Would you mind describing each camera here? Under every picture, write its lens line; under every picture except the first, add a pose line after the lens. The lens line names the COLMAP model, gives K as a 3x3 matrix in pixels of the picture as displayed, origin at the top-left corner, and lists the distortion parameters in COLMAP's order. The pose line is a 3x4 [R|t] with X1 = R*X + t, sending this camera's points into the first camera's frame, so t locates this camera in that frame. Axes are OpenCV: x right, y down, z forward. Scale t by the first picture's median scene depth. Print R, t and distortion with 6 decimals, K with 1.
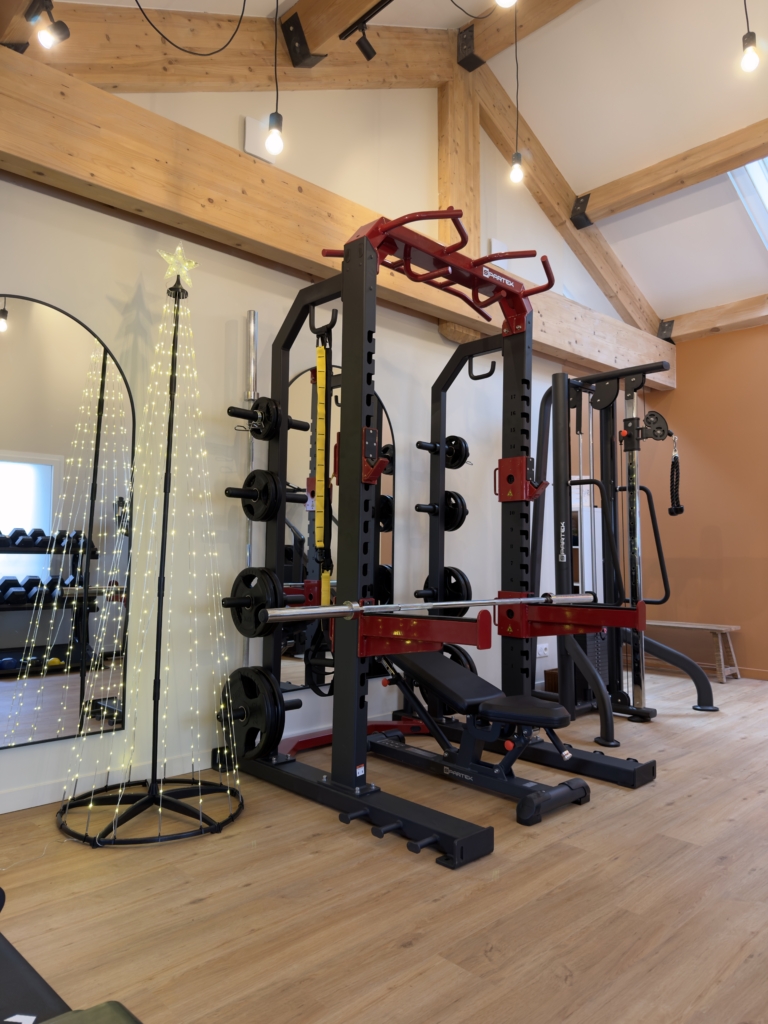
lens RADIAL K [[720.8, 0, 383.5], [0, 720.8, 510.4], [0, 0, 1]] dist [0.018073, -0.035273]
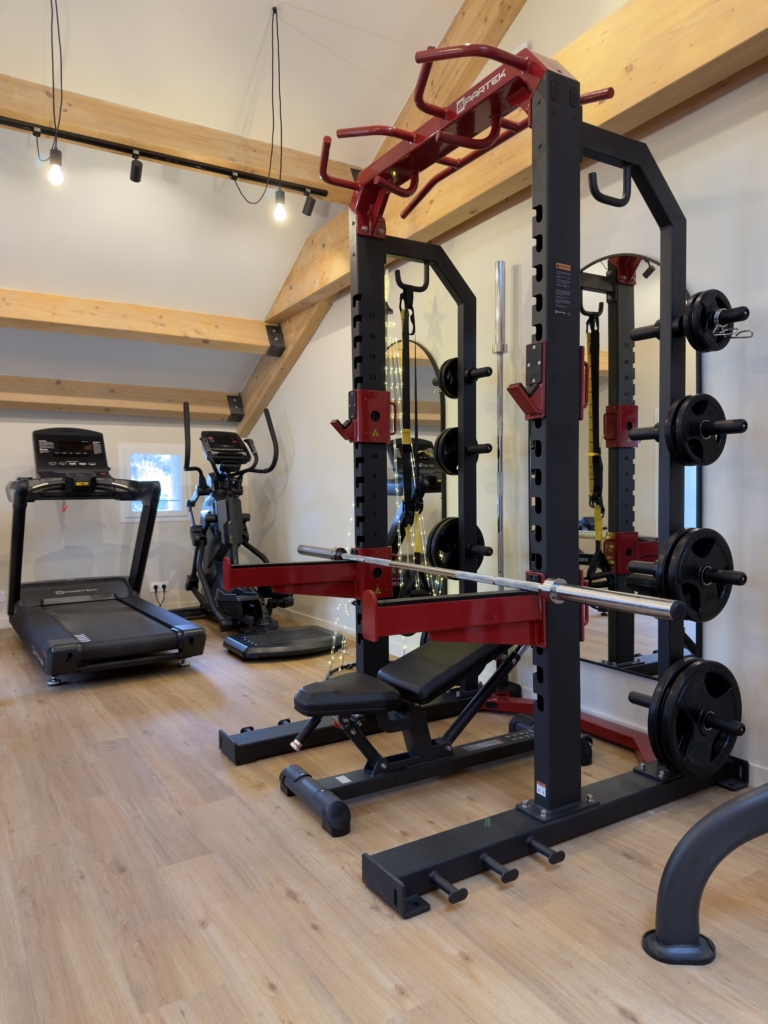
lens RADIAL K [[720.8, 0, 385.0], [0, 720.8, 518.1], [0, 0, 1]] dist [0.018073, -0.035273]
pose [[-0.218068, 0.030023, -0.975472, 0.920753], [0.071388, 0.997340, 0.014737, 0.056491], [0.973319, -0.066423, -0.219632, 1.141302]]
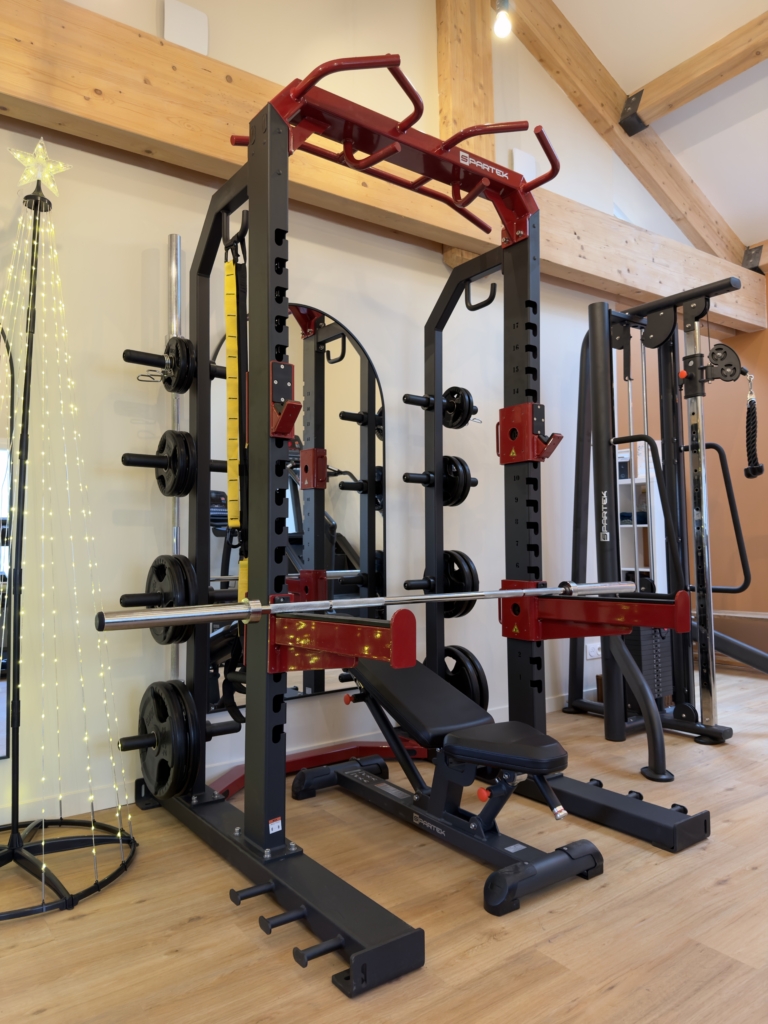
lens RADIAL K [[720.8, 0, 383.4], [0, 720.8, 514.1], [0, 0, 1]] dist [0.018073, -0.035273]
pose [[0.989880, -0.028265, -0.139063, 0.165379], [0.030865, 0.999386, 0.016578, 0.028676], [0.138509, -0.020702, 0.990145, 0.252394]]
